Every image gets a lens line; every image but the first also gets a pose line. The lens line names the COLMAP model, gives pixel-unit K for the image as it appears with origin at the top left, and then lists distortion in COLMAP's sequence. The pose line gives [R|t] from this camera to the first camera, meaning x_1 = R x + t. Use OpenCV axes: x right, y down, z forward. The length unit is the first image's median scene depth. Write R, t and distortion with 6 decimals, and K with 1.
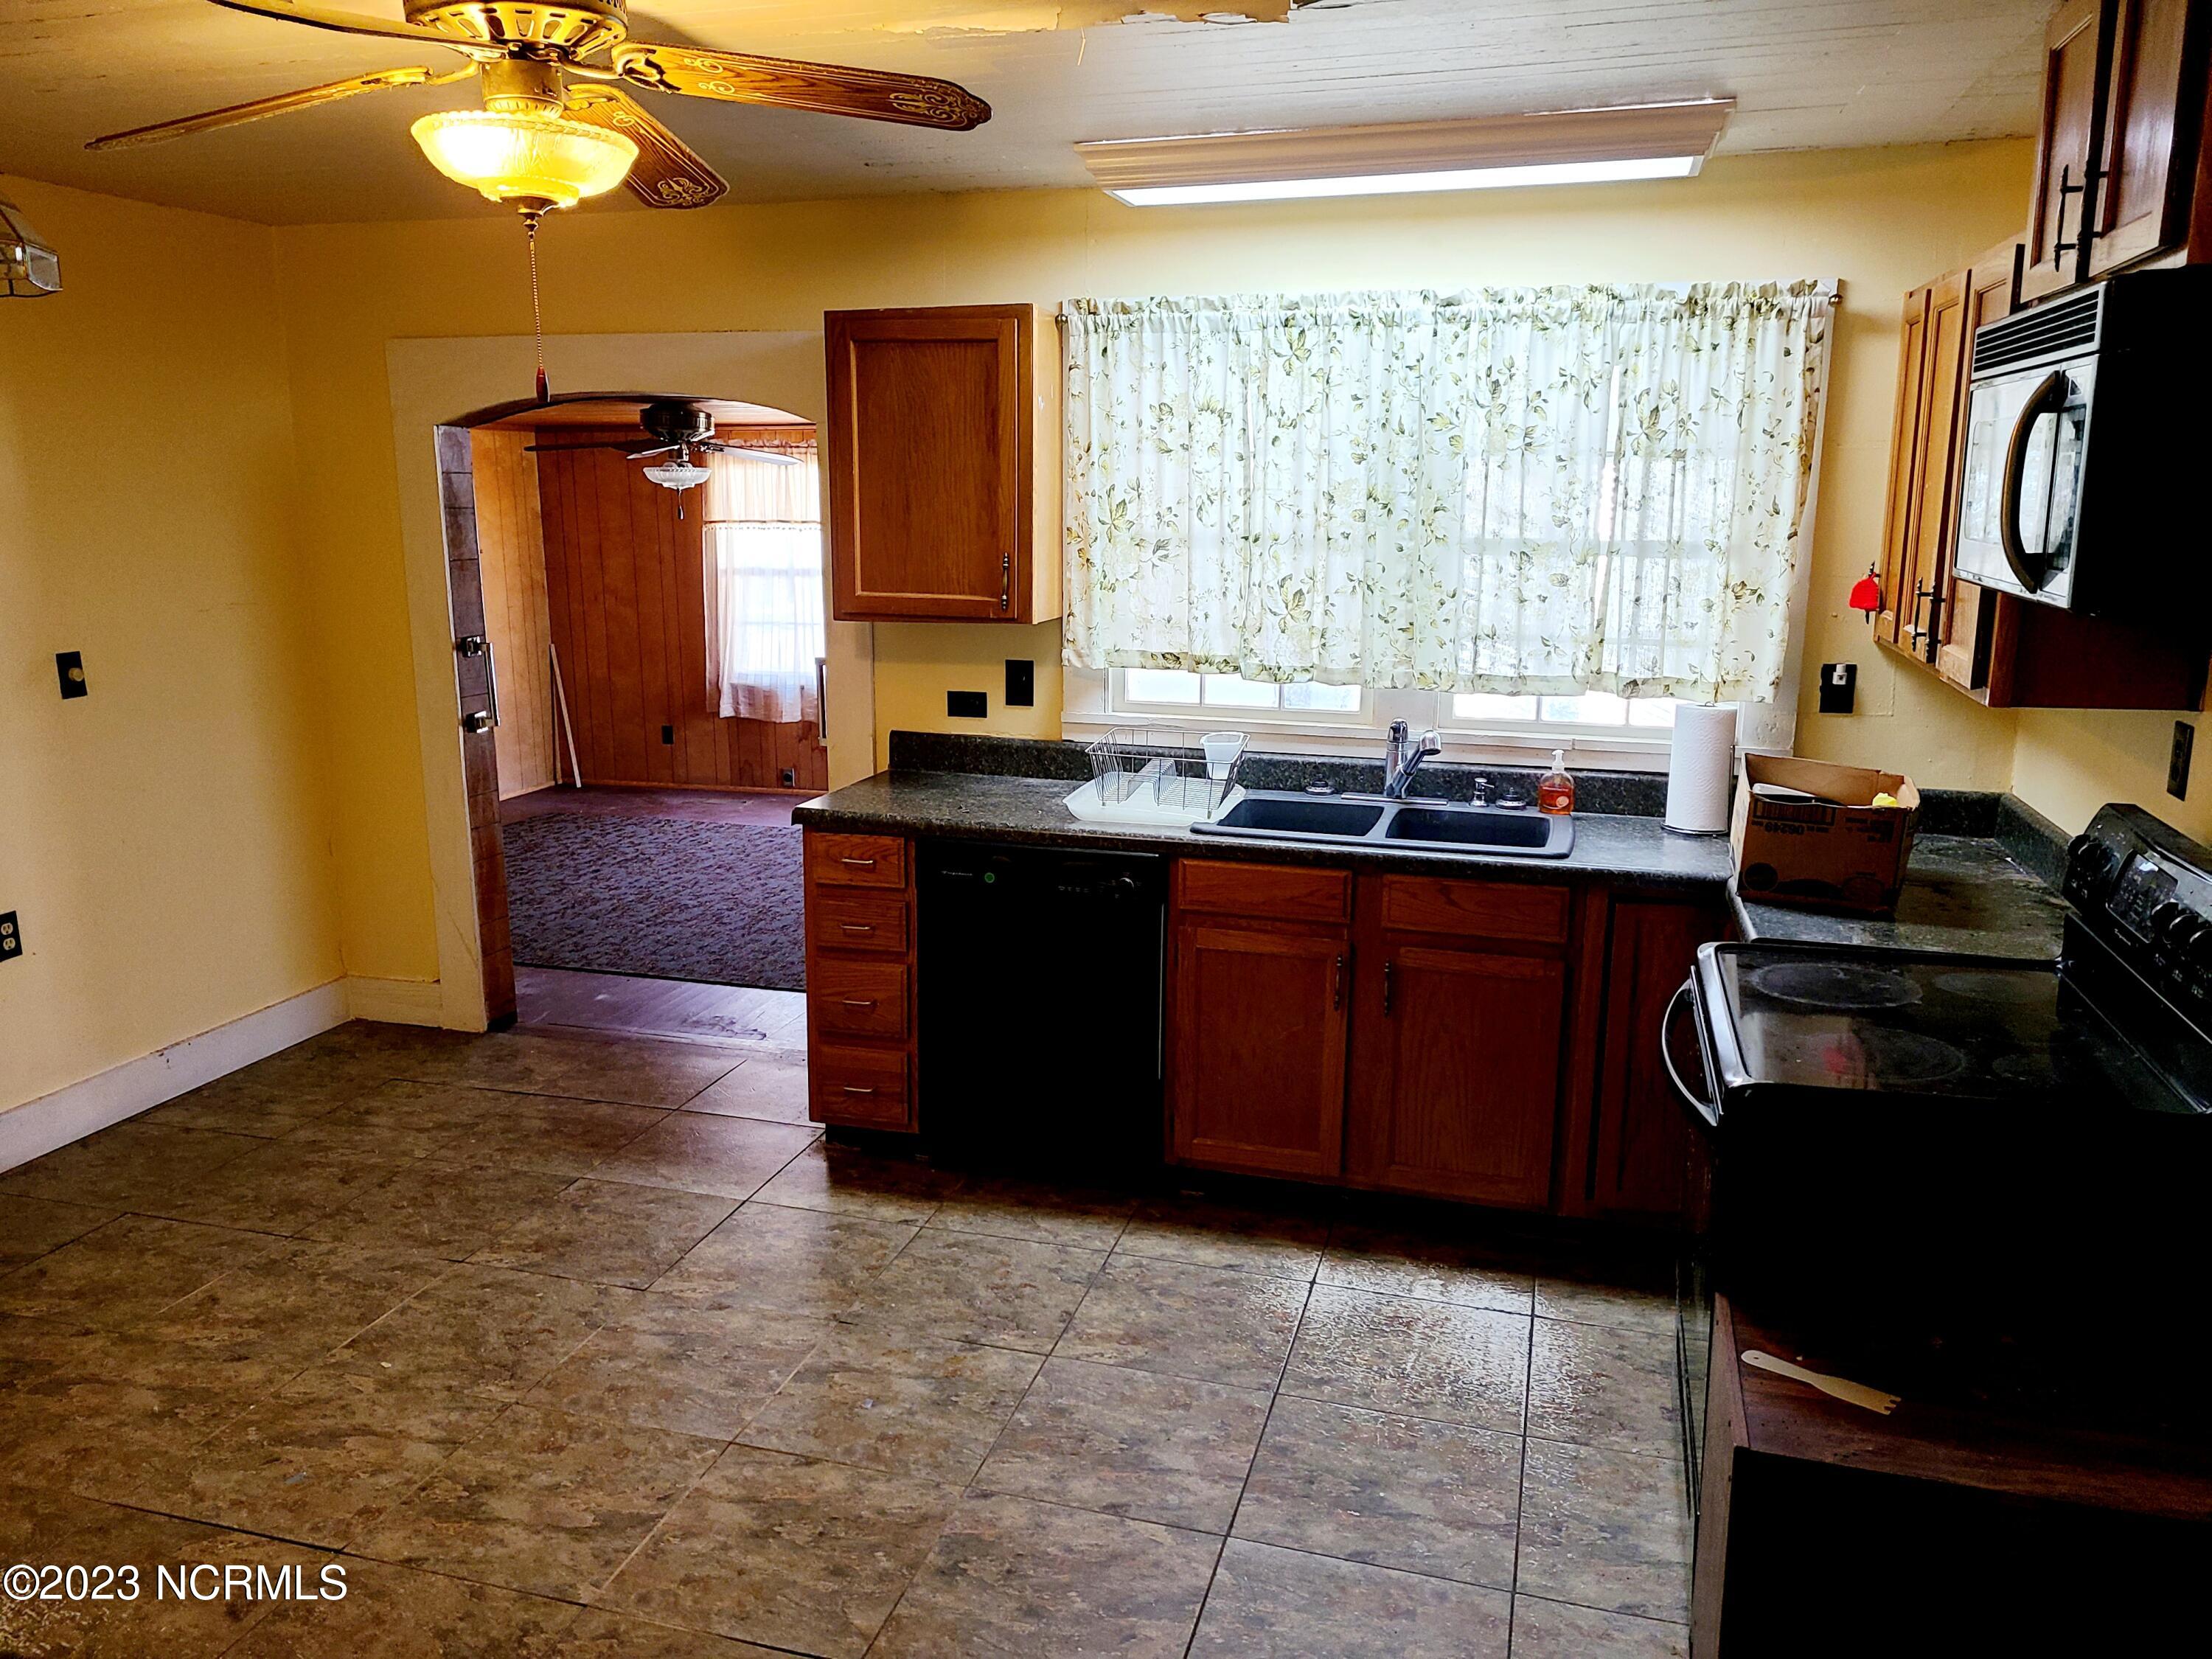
lens RADIAL K [[1650.2, 0, 1076.7], [0, 1650.2, 851.6], [0, 0, 1]] dist [0.066014, -0.055688]
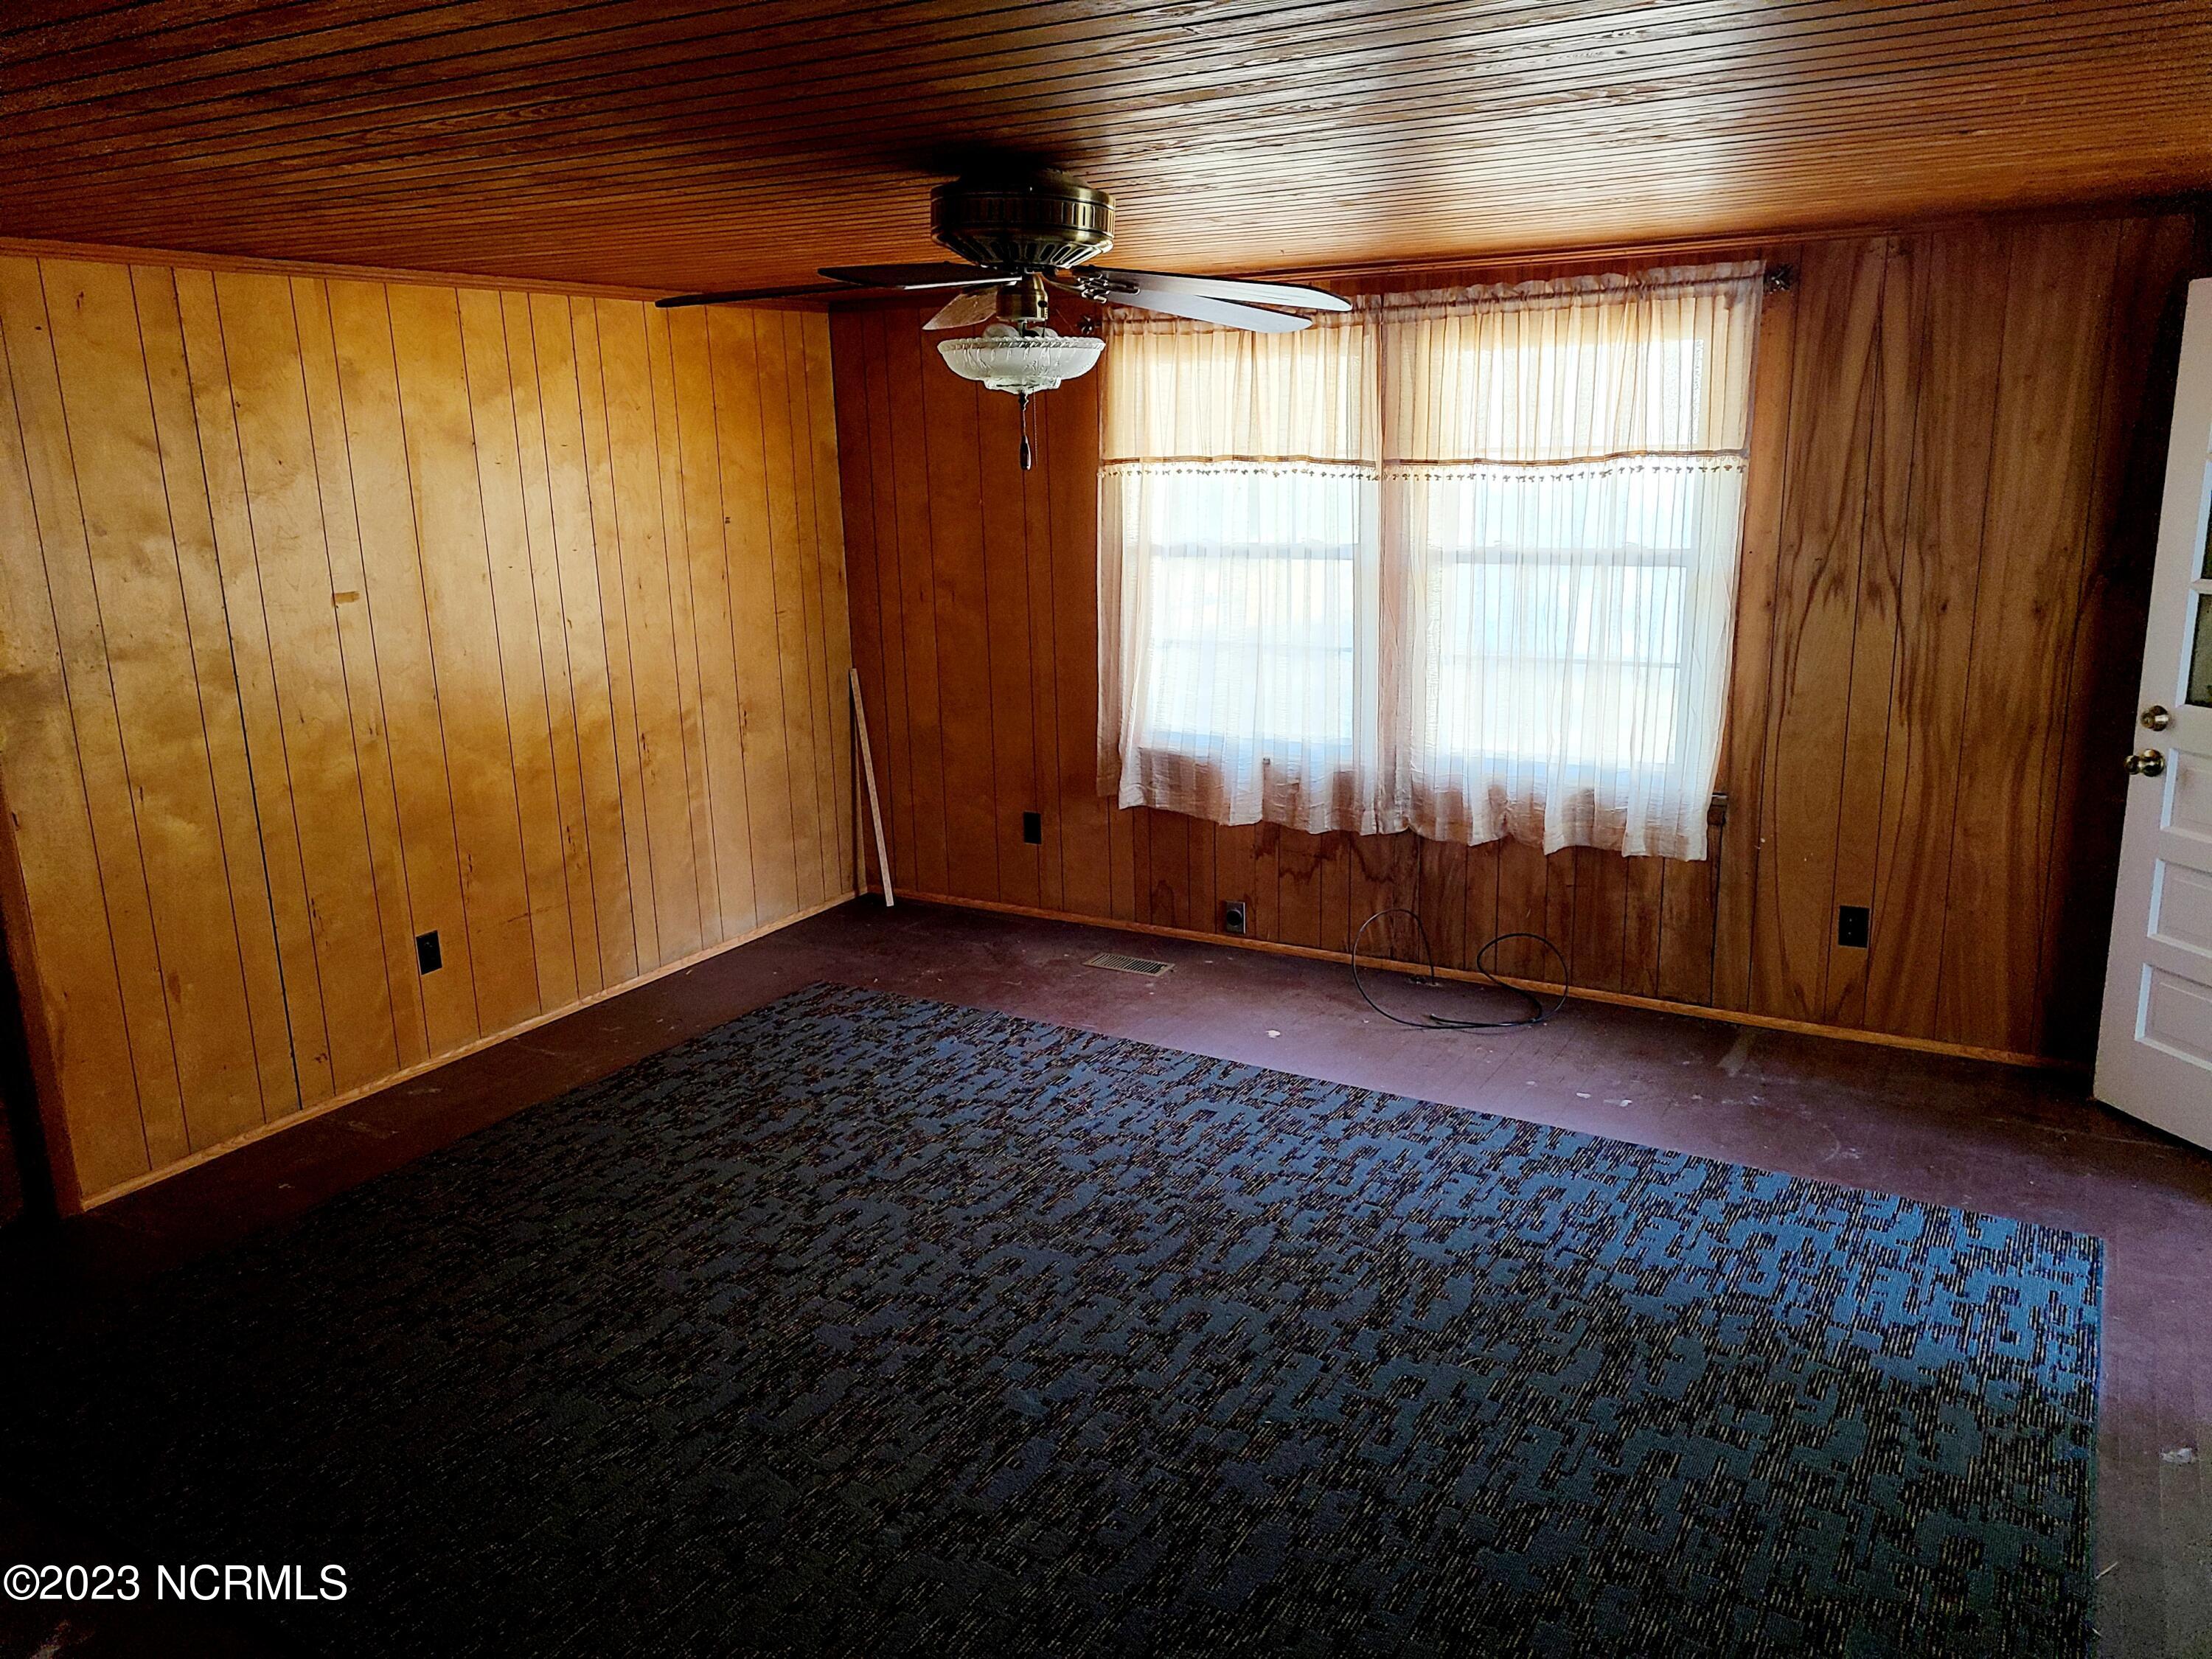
lens RADIAL K [[1737.3, 0, 1101.3], [0, 1737.3, 832.4], [0, 0, 1]] dist [0.065091, 0.000656]
pose [[0.974029, 0.030926, -0.224302, -0.088034], [-0.025553, 0.999314, 0.026821, -0.088372], [0.224977, -0.020393, 0.974151, 0.420687]]
